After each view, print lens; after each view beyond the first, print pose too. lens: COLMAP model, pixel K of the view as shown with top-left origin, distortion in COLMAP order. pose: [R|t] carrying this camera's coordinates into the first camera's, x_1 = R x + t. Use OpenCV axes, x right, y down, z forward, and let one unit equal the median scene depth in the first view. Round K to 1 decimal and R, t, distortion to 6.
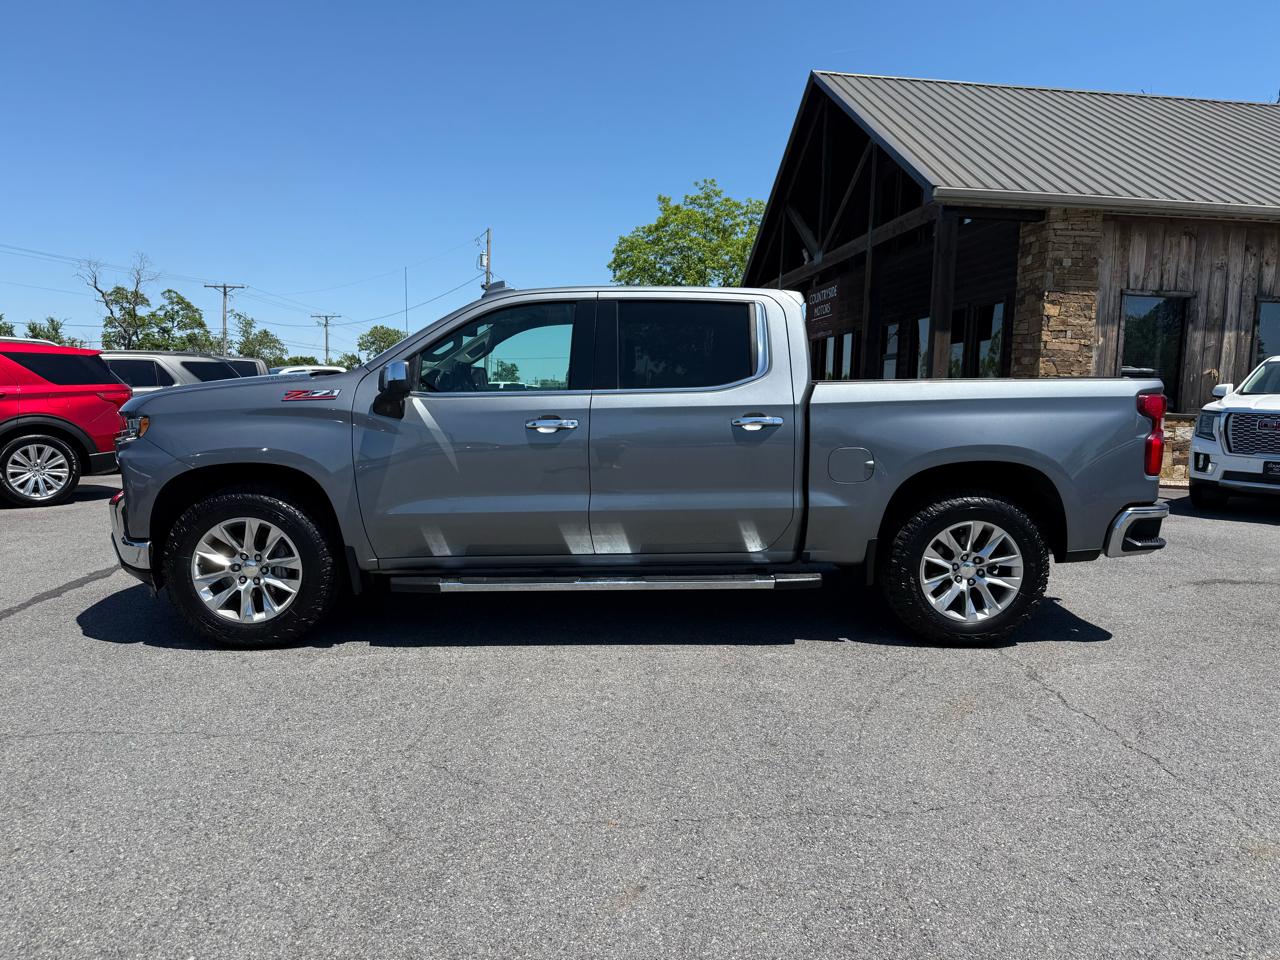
lens RADIAL K [[905.8, 0, 626.8], [0, 905.8, 481.8], [0, 0, 1]] dist [0.040920, -0.067111]
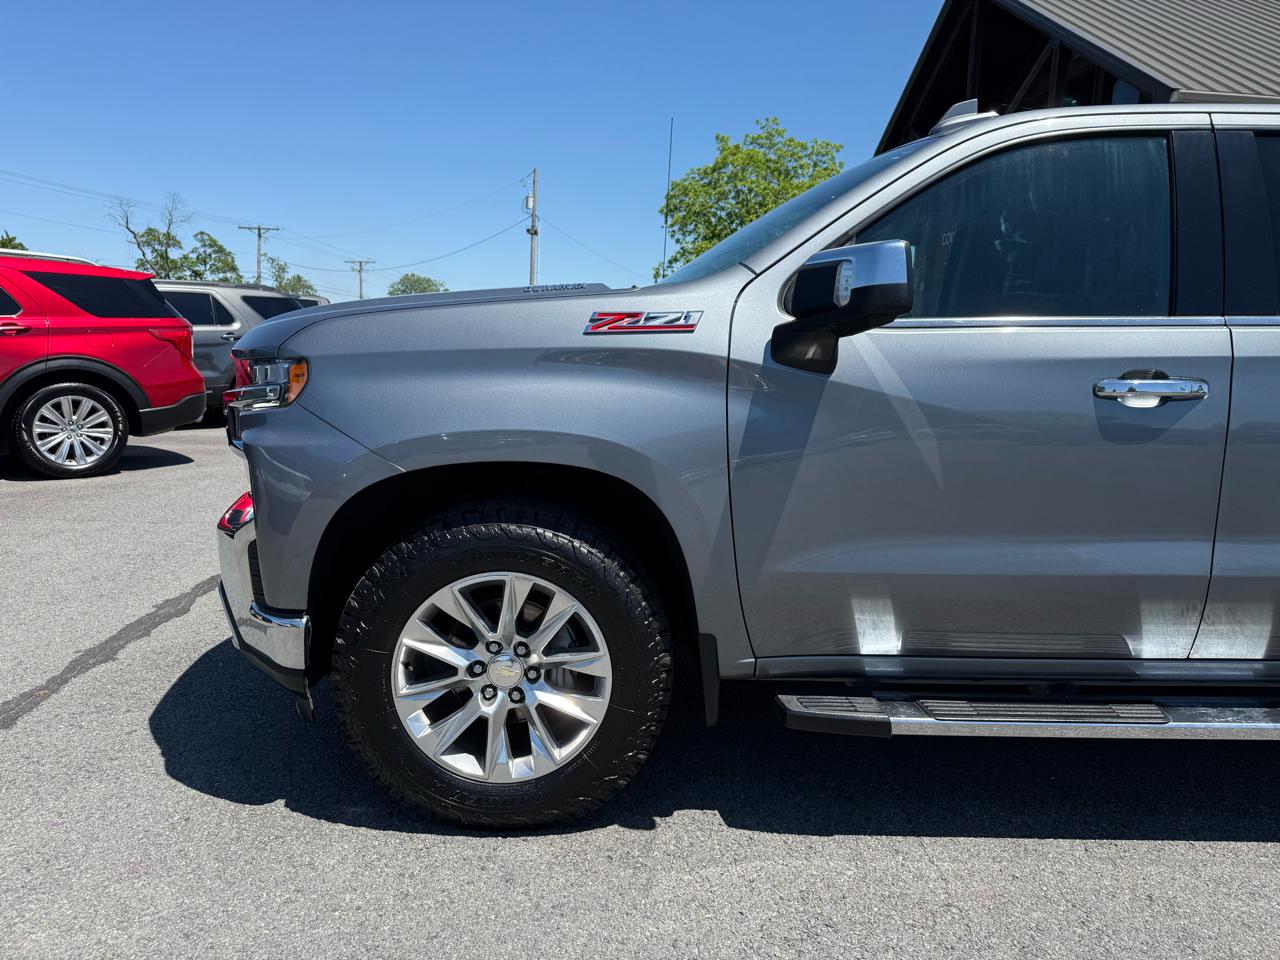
lens RADIAL K [[905.8, 0, 626.8], [0, 905.8, 481.8], [0, 0, 1]] dist [0.040920, -0.067111]
pose [[0.999459, 0.020004, -0.026124, -0.151004], [-0.018655, 0.998528, 0.050928, -0.015431], [0.027104, -0.050413, 0.998361, 0.230593]]
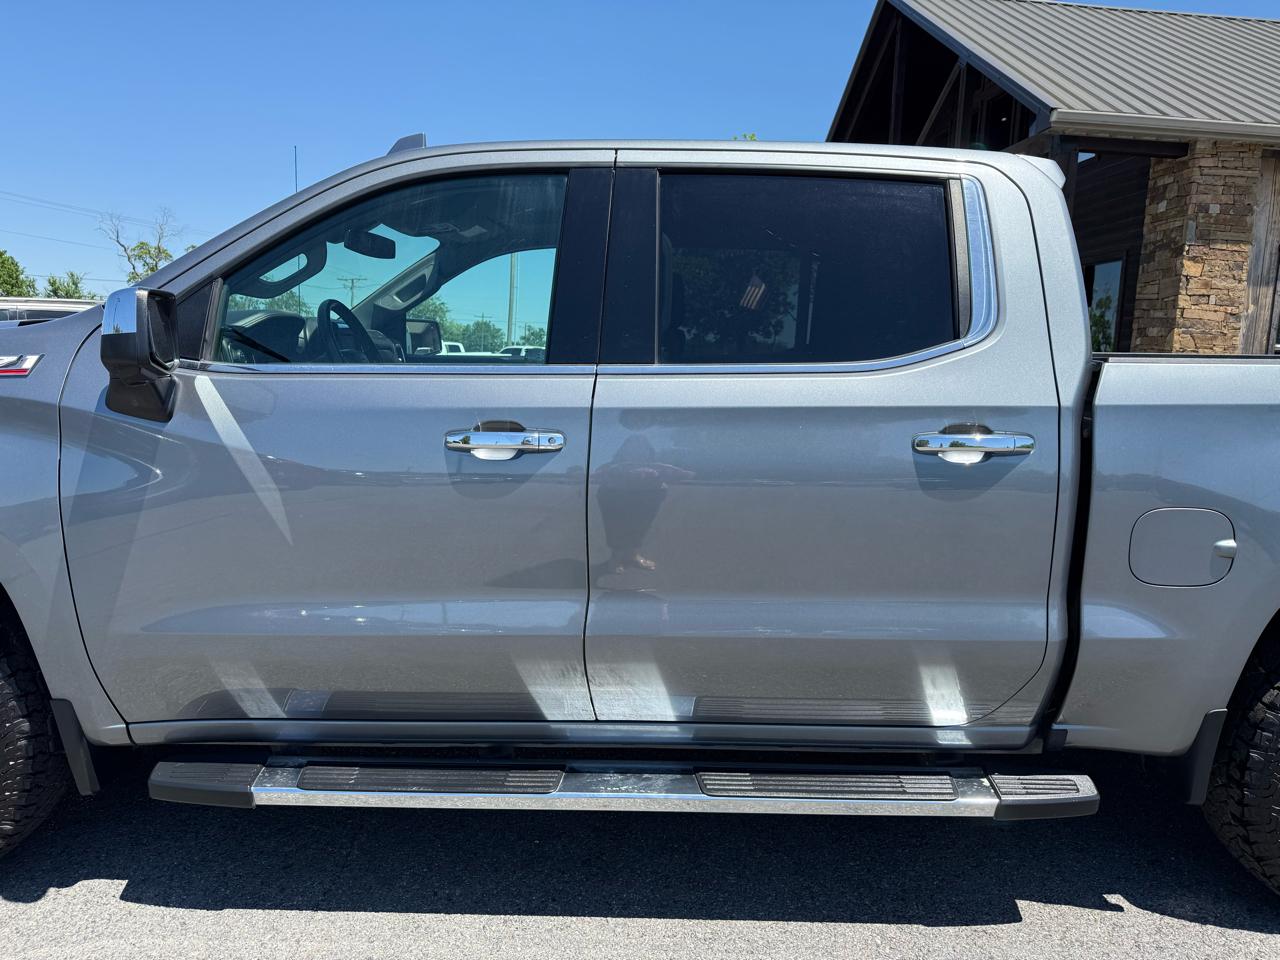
lens RADIAL K [[910.9, 0, 625.2], [0, 910.9, 475.5], [0, 0, 1]] dist [0.004178, -0.009744]
pose [[0.999266, 0.023267, -0.030425, -0.004649], [-0.022362, 0.999307, 0.029744, -0.028011], [0.031096, -0.029041, 0.999094, 0.255116]]
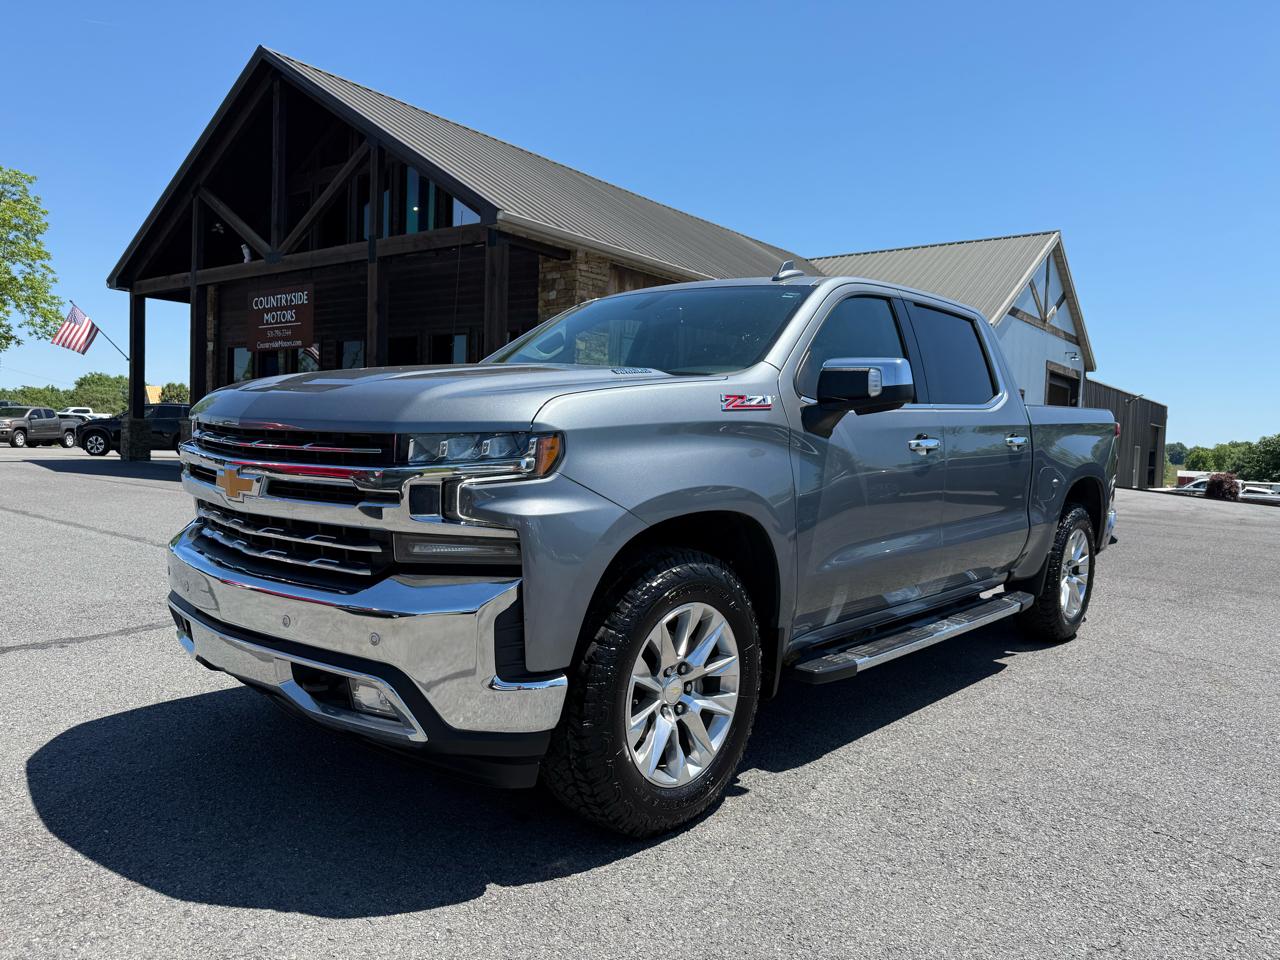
lens RADIAL K [[906.1, 0, 671.5], [0, 906.1, 487.7], [0, 0, 1]] dist [0.074258, -0.119536]
pose [[0.675170, -0.031663, 0.736982, -0.380374], [0.046433, 0.998921, 0.000378, -0.016234], [-0.736199, 0.033965, 0.675912, 0.268939]]
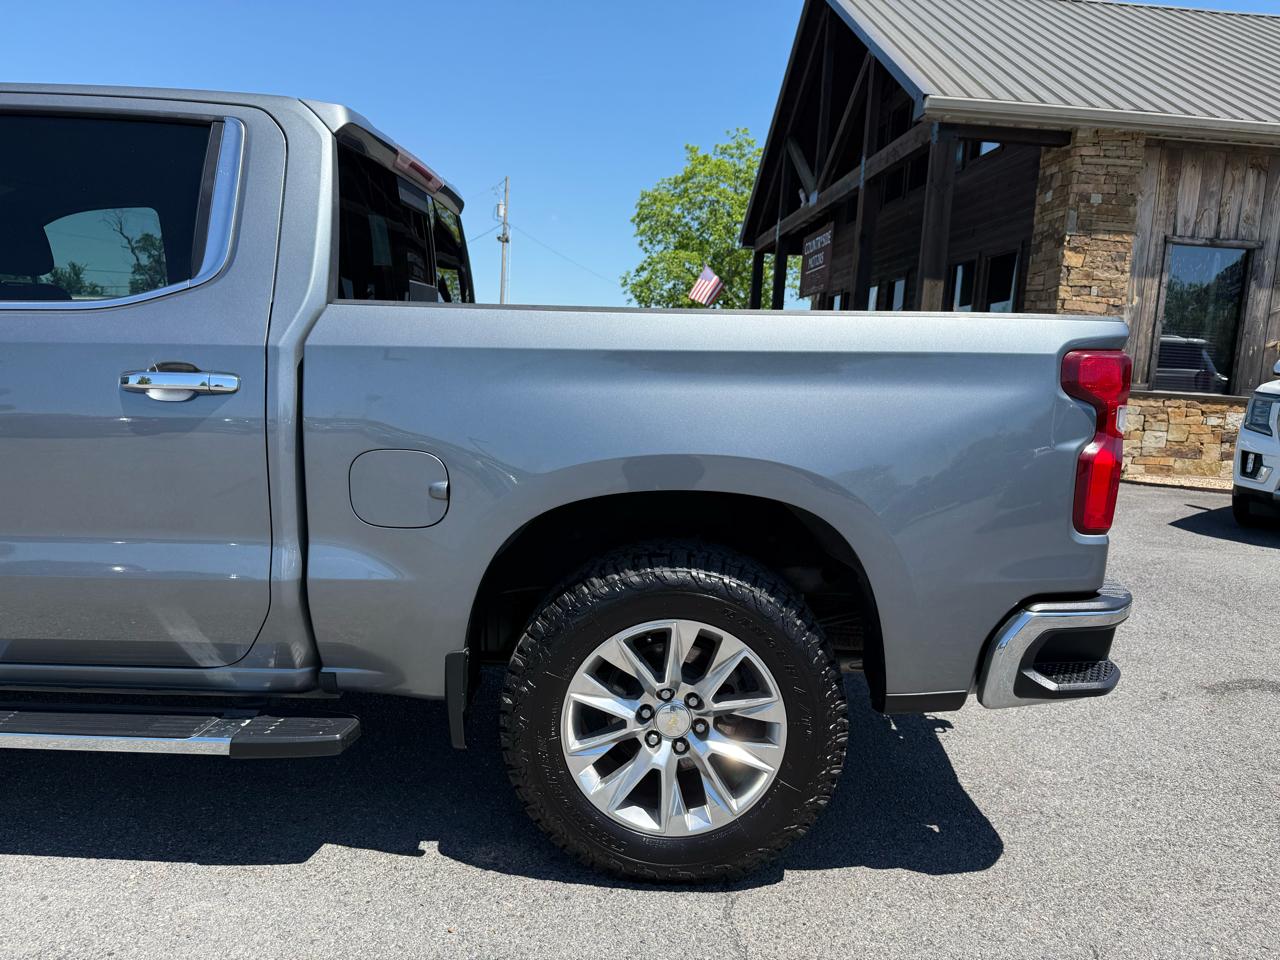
lens RADIAL K [[916.1, 0, 625.6], [0, 916.1, 478.3], [0, 0, 1]] dist [0.001104, -0.010439]
pose [[0.998153, 0.035800, -0.049089, 0.177218], [-0.034071, 0.998785, 0.035607, -0.020013], [0.050304, -0.033869, 0.998159, 0.258905]]
